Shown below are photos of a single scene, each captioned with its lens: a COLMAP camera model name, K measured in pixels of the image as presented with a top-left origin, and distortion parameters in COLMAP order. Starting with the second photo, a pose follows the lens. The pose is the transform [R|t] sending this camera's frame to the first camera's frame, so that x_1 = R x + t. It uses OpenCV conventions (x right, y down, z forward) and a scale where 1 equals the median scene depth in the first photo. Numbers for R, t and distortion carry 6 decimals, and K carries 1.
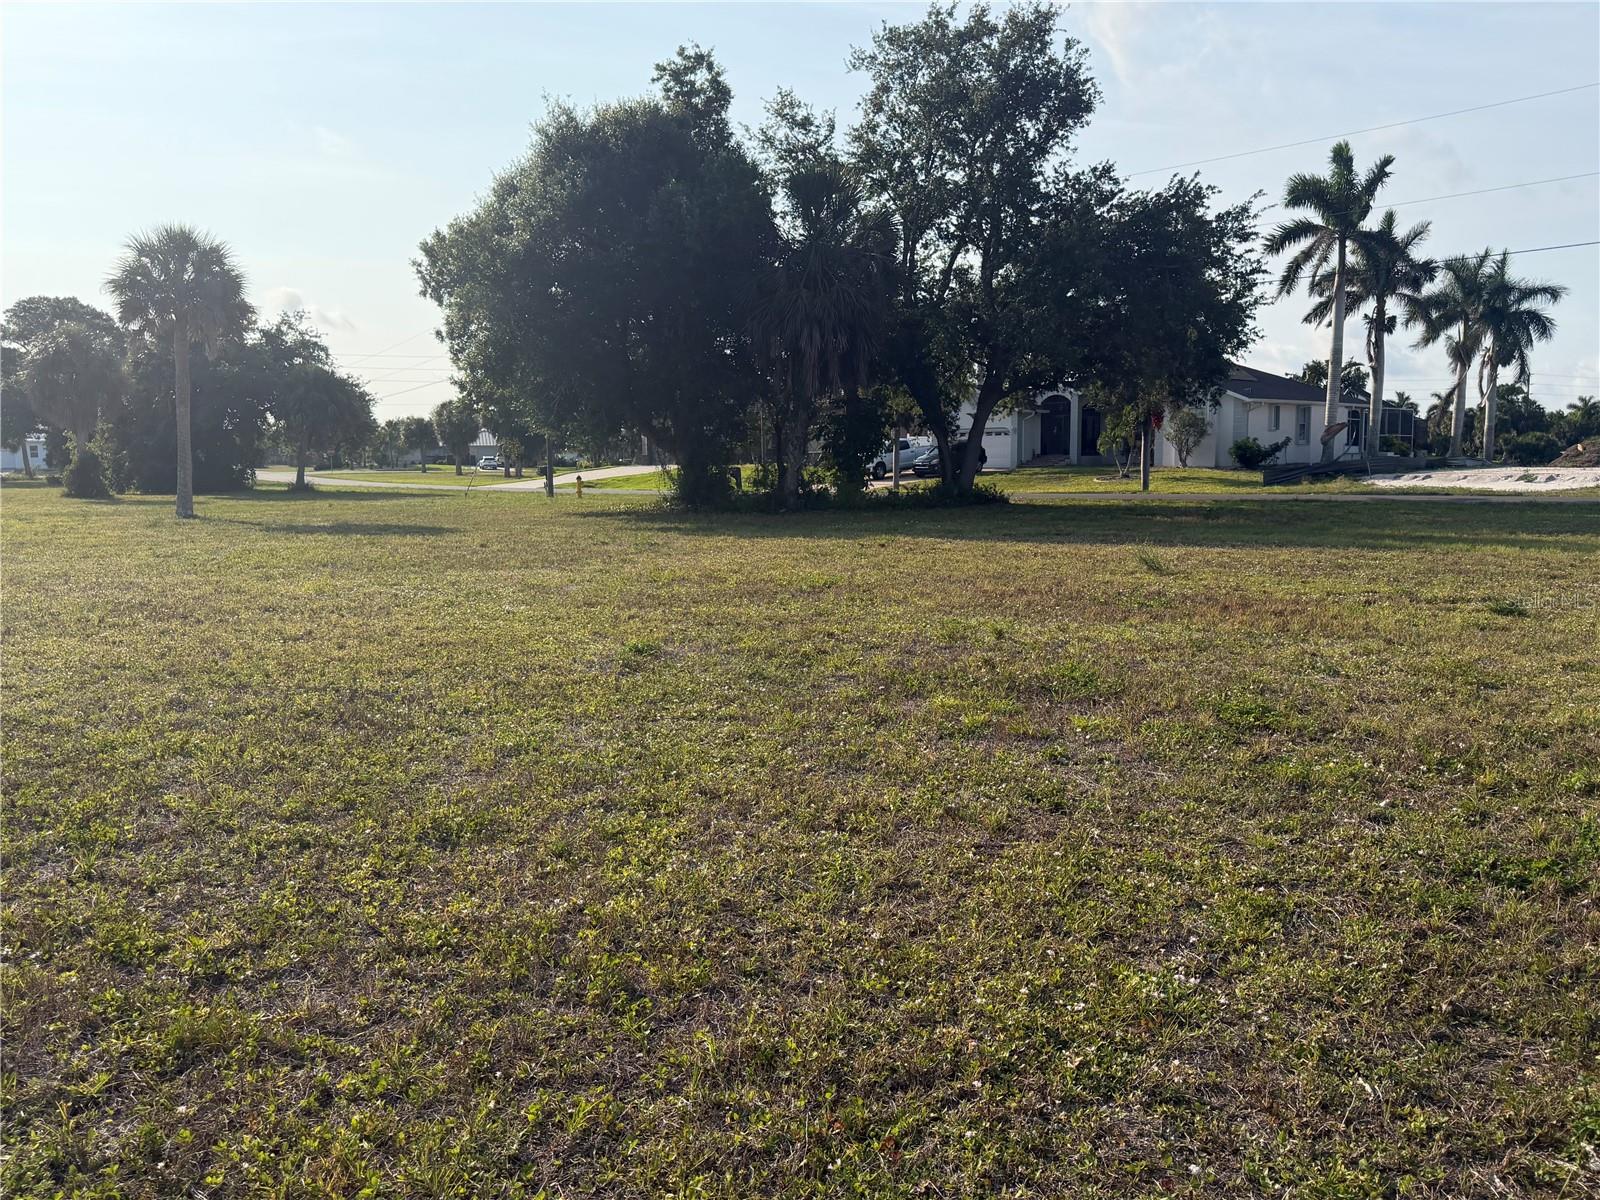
lens RADIAL K [[1284.0, 0, 801.4], [0, 1284.0, 595.7], [0, 0, 1]] dist [0.014718, 0.000972]
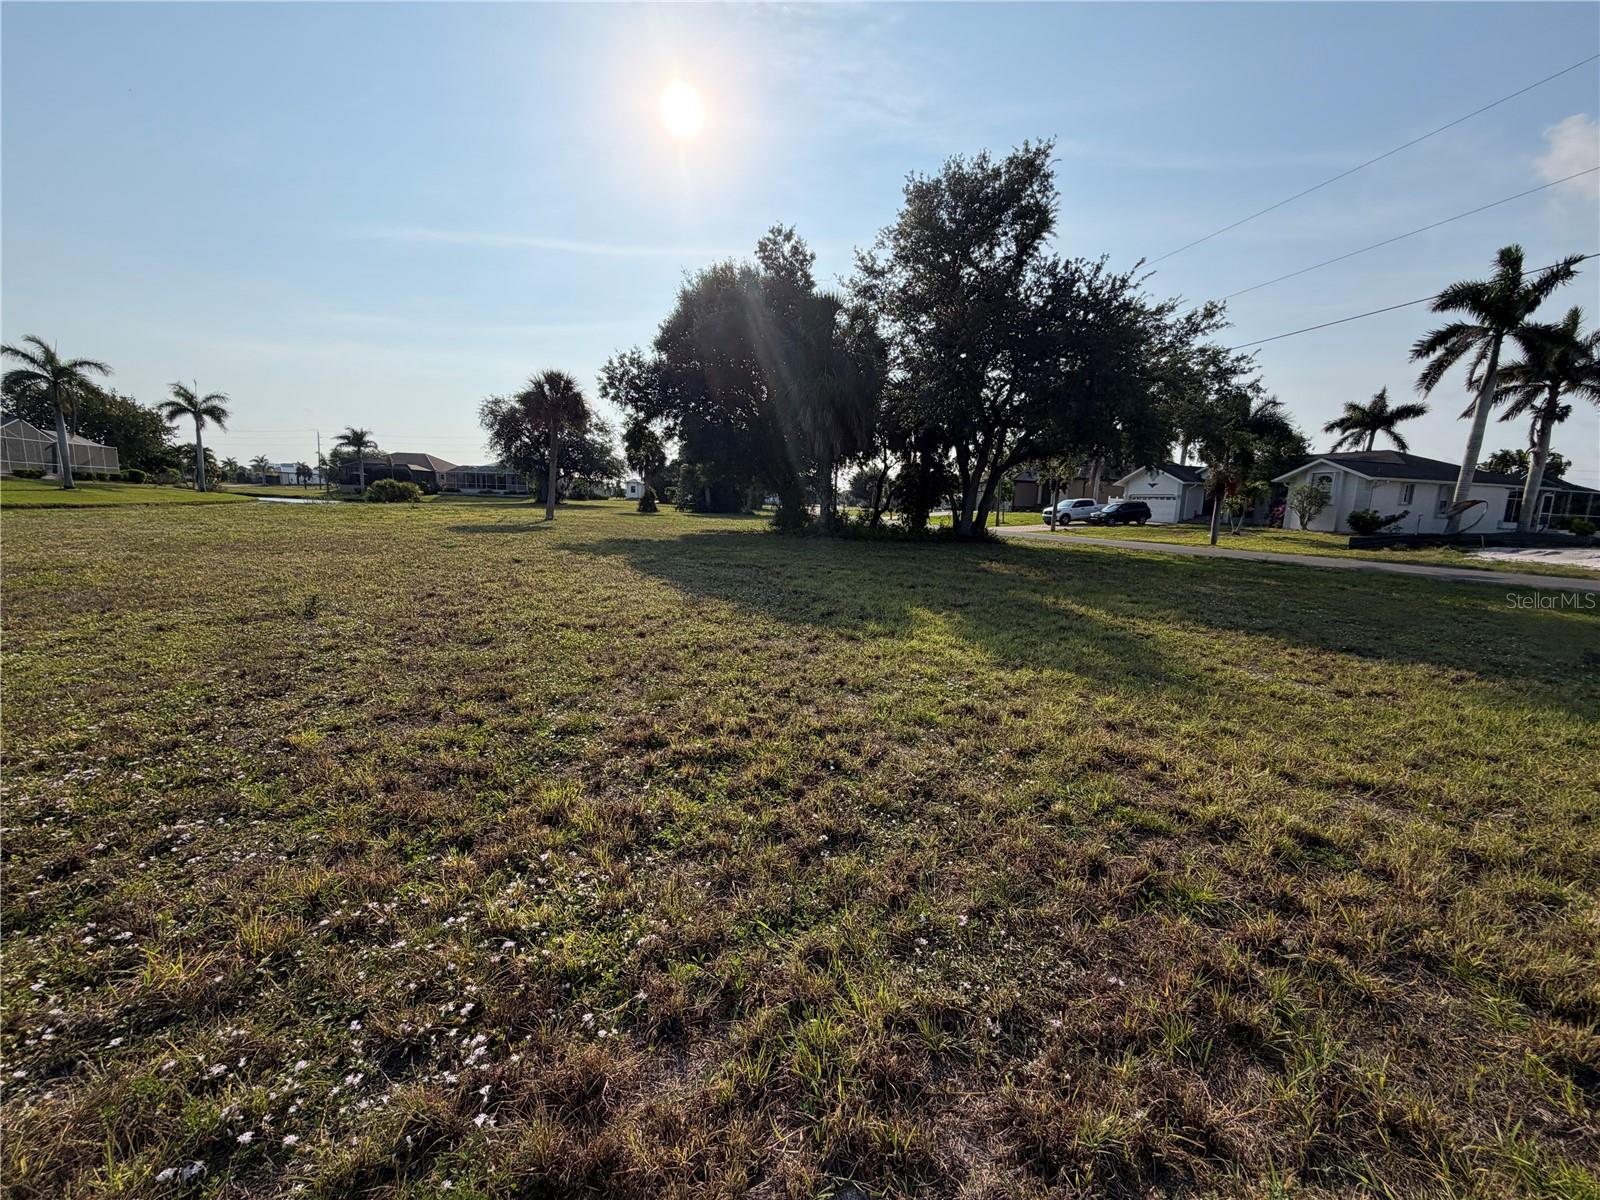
lens RADIAL K [[633.5, 0, 802.6], [0, 633.5, 593.3], [0, 0, 1]] dist [-0.002939, -0.000258]
pose [[0.846569, 0.116708, -0.519327, 0.217608], [-0.101623, 0.993158, 0.057534, -0.024856], [0.522488, 0.004068, 0.852637, 0.218182]]
